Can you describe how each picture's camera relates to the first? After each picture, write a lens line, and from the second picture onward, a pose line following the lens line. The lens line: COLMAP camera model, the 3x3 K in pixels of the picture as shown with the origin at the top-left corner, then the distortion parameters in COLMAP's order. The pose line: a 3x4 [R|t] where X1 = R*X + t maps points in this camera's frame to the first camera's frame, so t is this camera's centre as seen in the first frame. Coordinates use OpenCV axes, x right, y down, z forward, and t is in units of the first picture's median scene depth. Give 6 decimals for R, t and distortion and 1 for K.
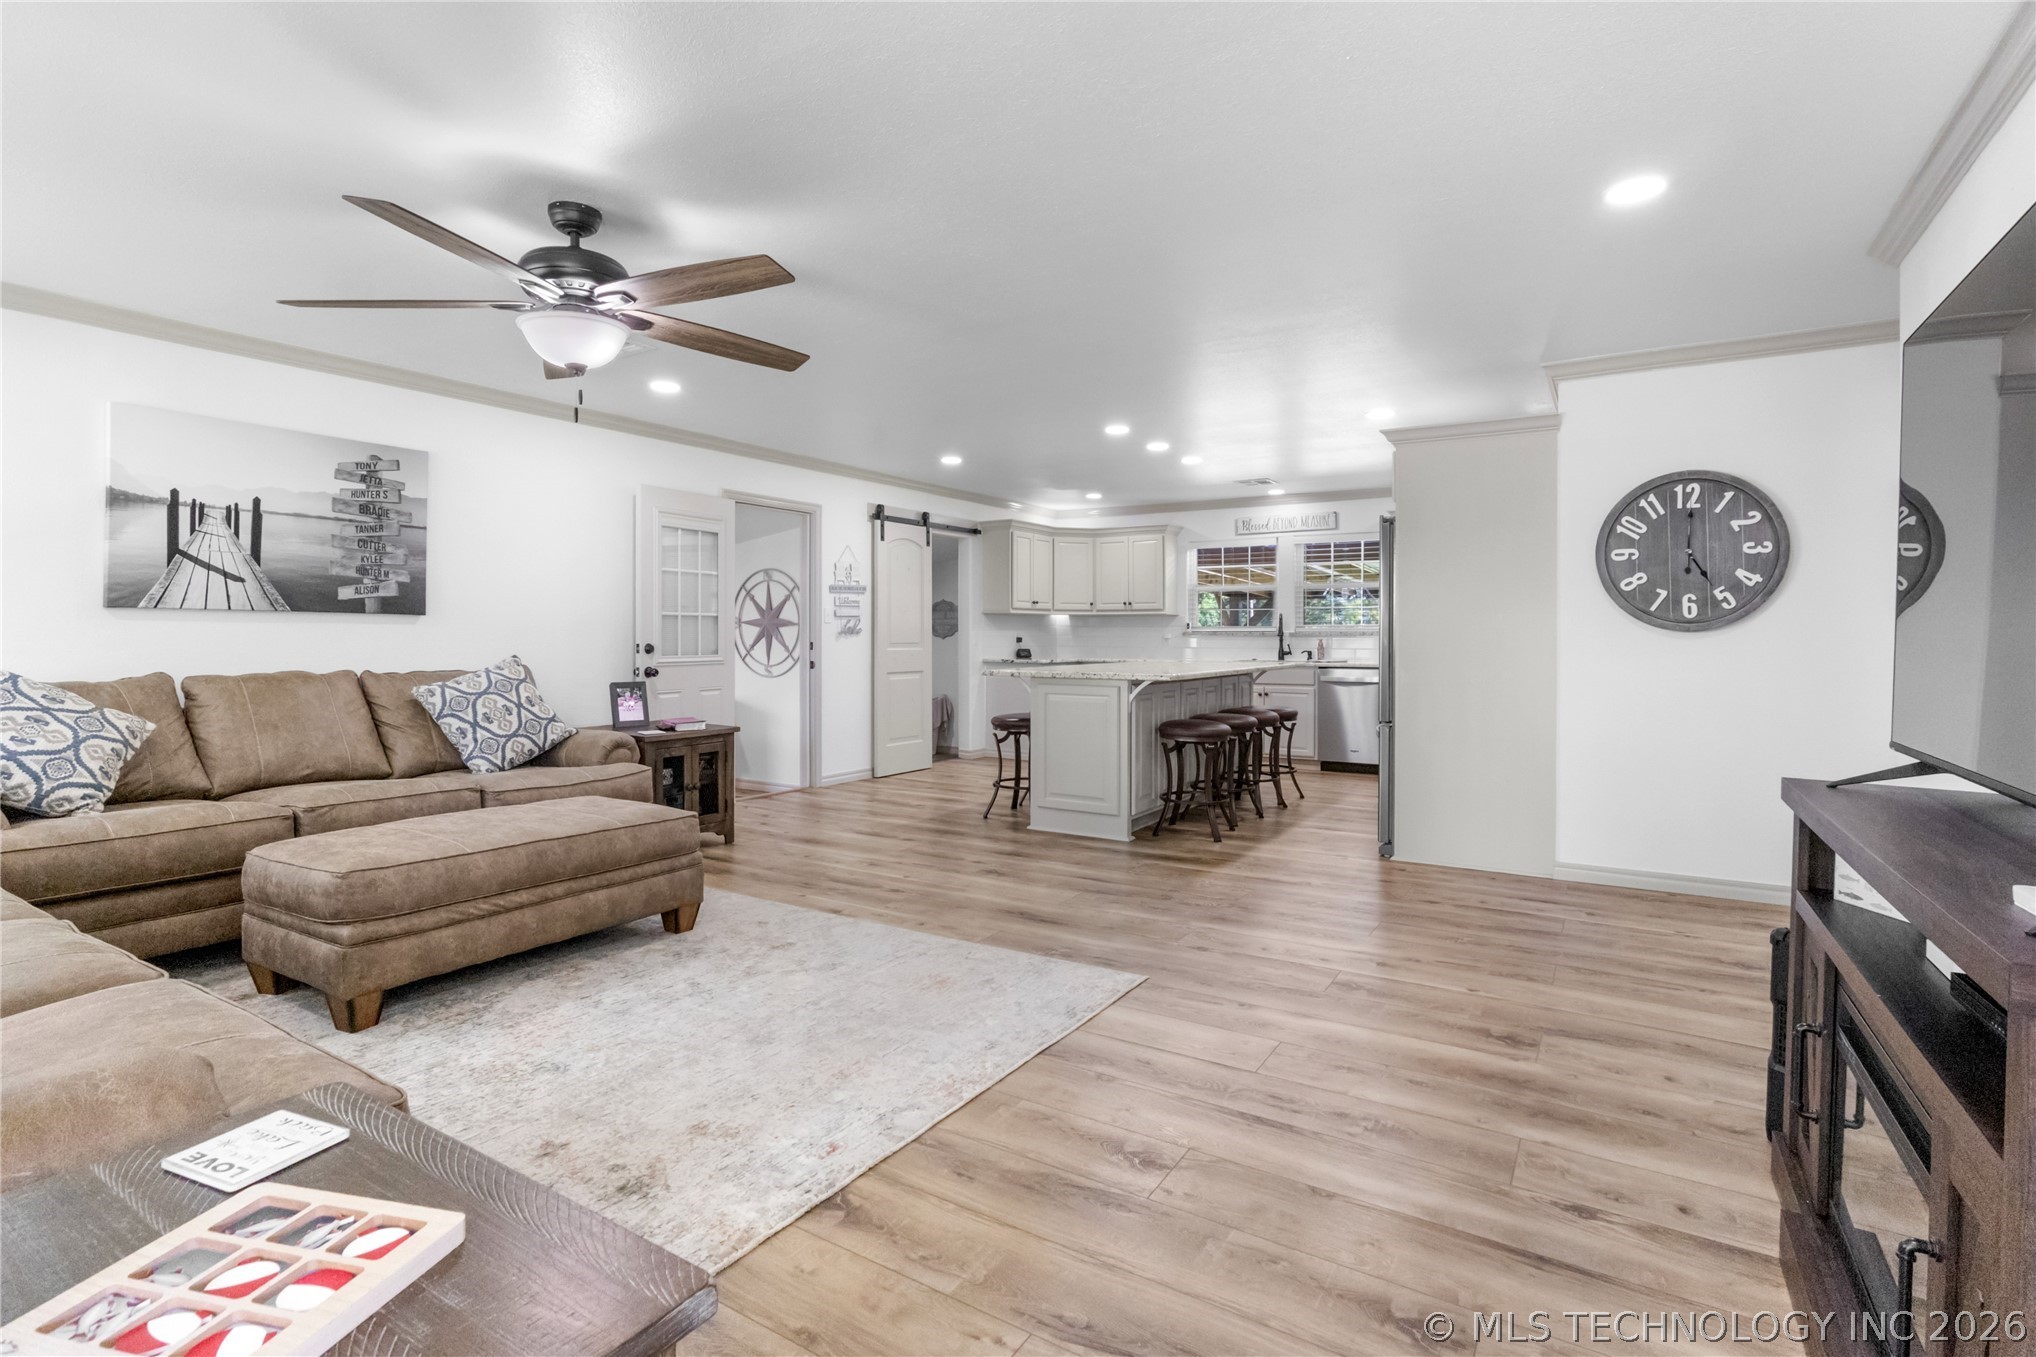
lens RADIAL K [[975.4, 0, 1020.9], [0, 975.4, 634.9], [0, 0, 1]] dist [-0.011547, 0.002004]
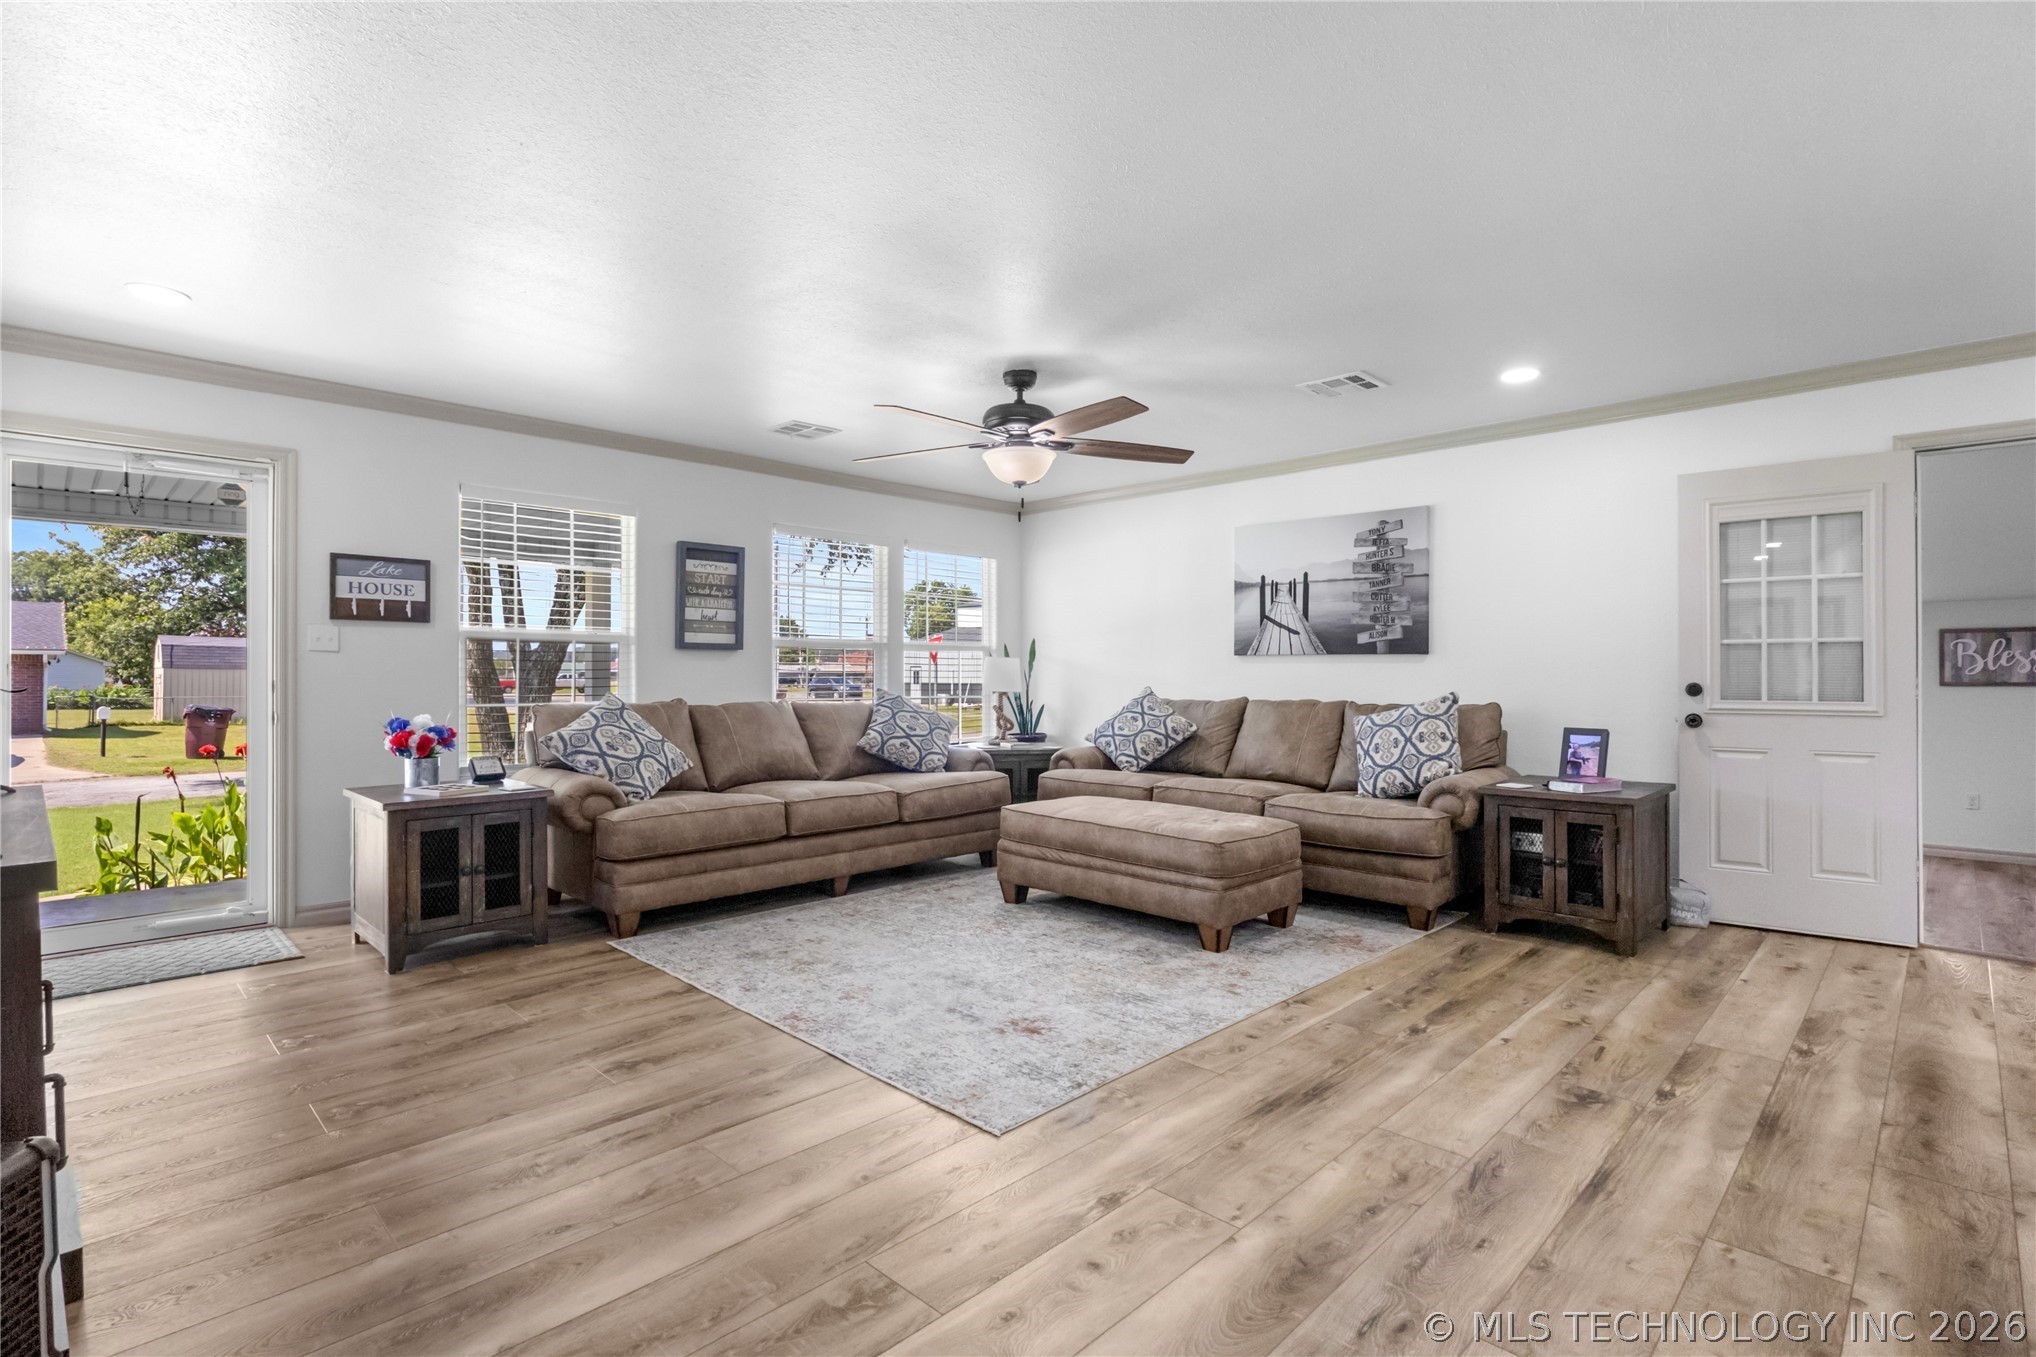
lens RADIAL K [[975.4, 0, 1009.9], [0, 975.4, 669.8], [0, 0, 1]] dist [-0.011547, 0.002004]
pose [[-0.222112, -0.007701, -0.974991, 0.473602], [-0.002010, 0.999970, -0.007441, 0.005348], [0.975019, 0.000307, -0.222121, 0.658845]]
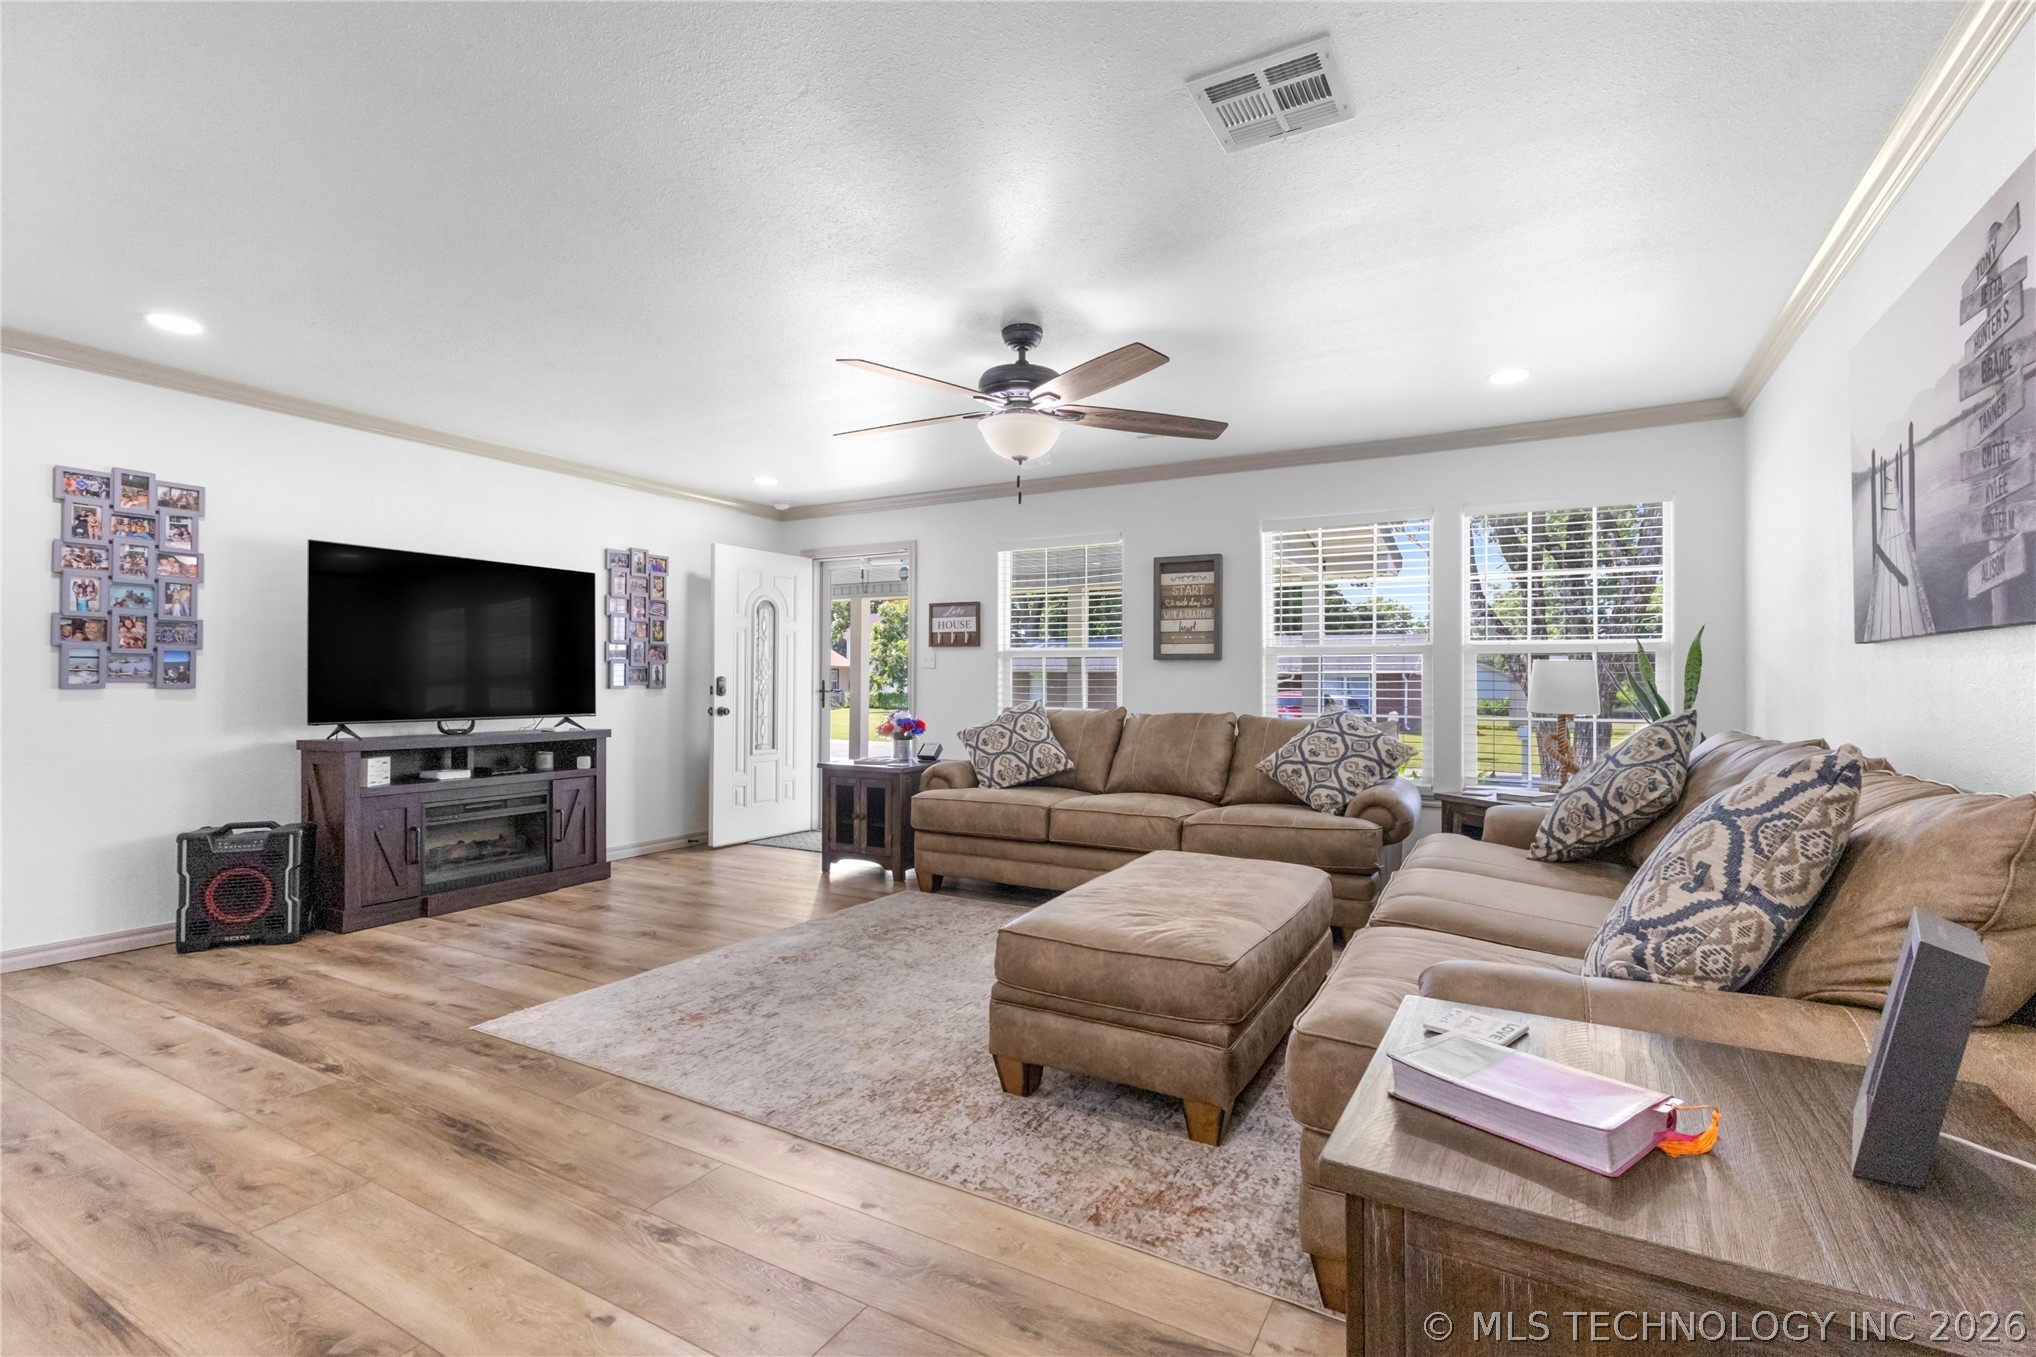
lens RADIAL K [[937.4, 0, 1016.1], [0, 937.4, 673.5], [0, 0, 1]] dist [-0.002662, 0.000855]
pose [[-0.999262, -0.009907, -0.037106, -0.206639], [-0.009506, 0.999895, -0.010968, 0.004028], [0.037211, -0.010607, -0.999251, 1.094412]]
